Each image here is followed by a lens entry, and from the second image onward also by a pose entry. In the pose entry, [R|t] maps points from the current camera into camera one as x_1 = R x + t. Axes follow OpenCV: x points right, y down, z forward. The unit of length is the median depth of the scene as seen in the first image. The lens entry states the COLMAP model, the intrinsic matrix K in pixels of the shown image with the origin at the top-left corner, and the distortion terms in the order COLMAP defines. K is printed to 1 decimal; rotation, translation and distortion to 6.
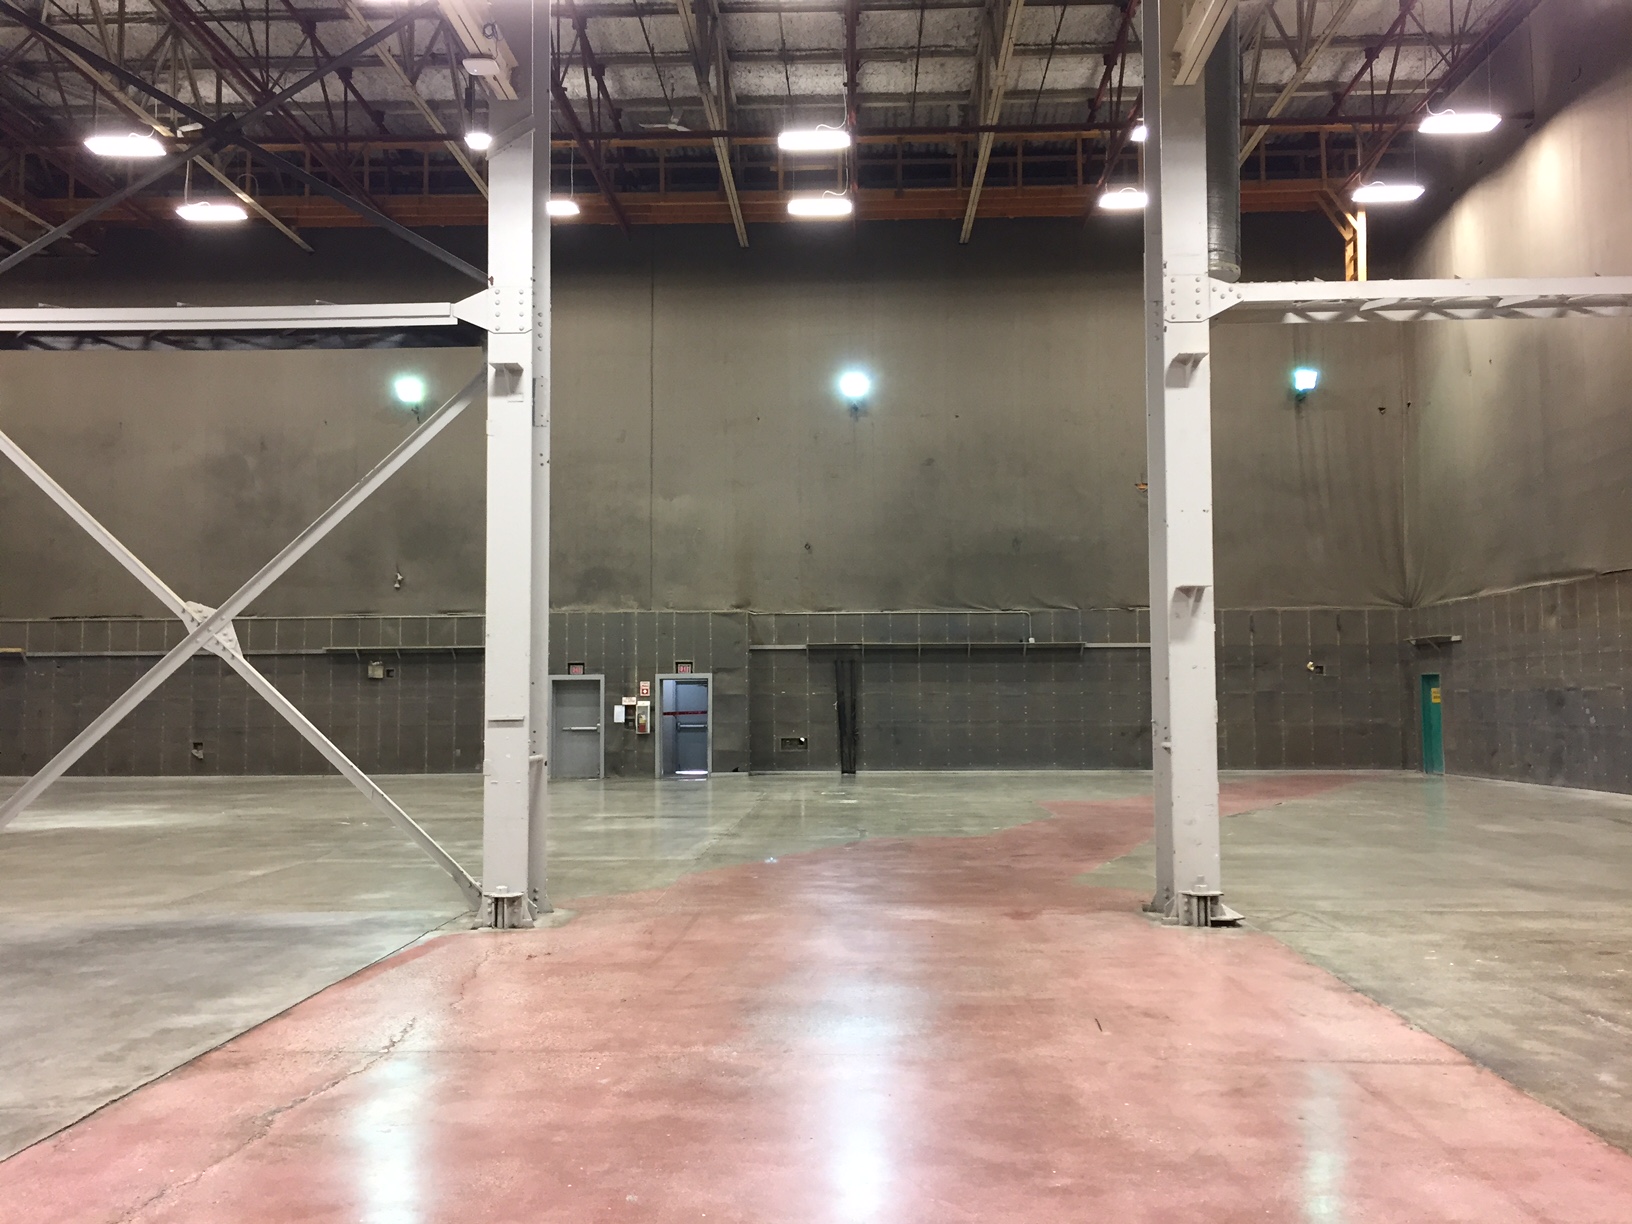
lens RADIAL K [[1380.9, 0, 816.0], [0, 1380.9, 612.0], [0, 0, 1]] dist [0.084454, -0.138735]
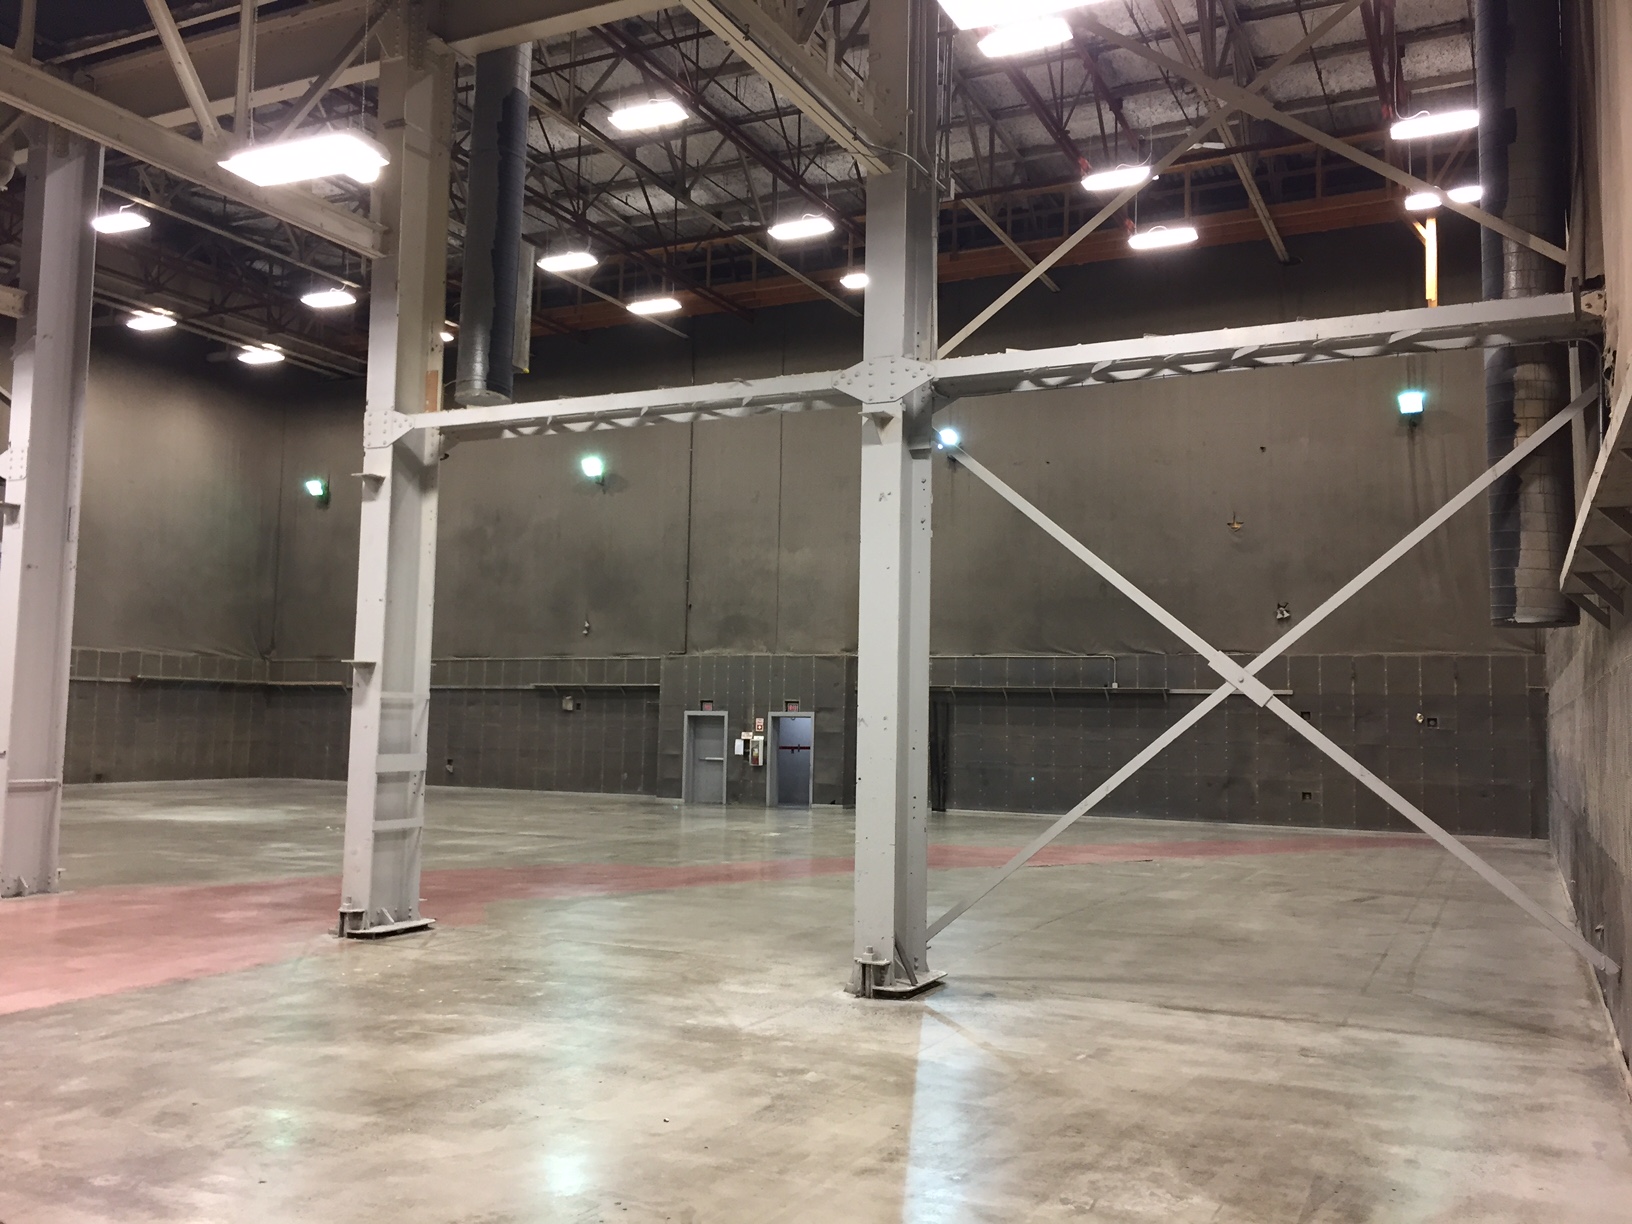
lens RADIAL K [[1380.9, 0, 816.0], [0, 1380.9, 612.0], [0, 0, 1]] dist [0.084454, -0.138735]
pose [[0.911244, -0.009732, -0.411751, 0.368854], [0.001330, 0.999785, -0.020688, -0.011654], [0.411864, 0.018305, 0.911062, 0.010726]]
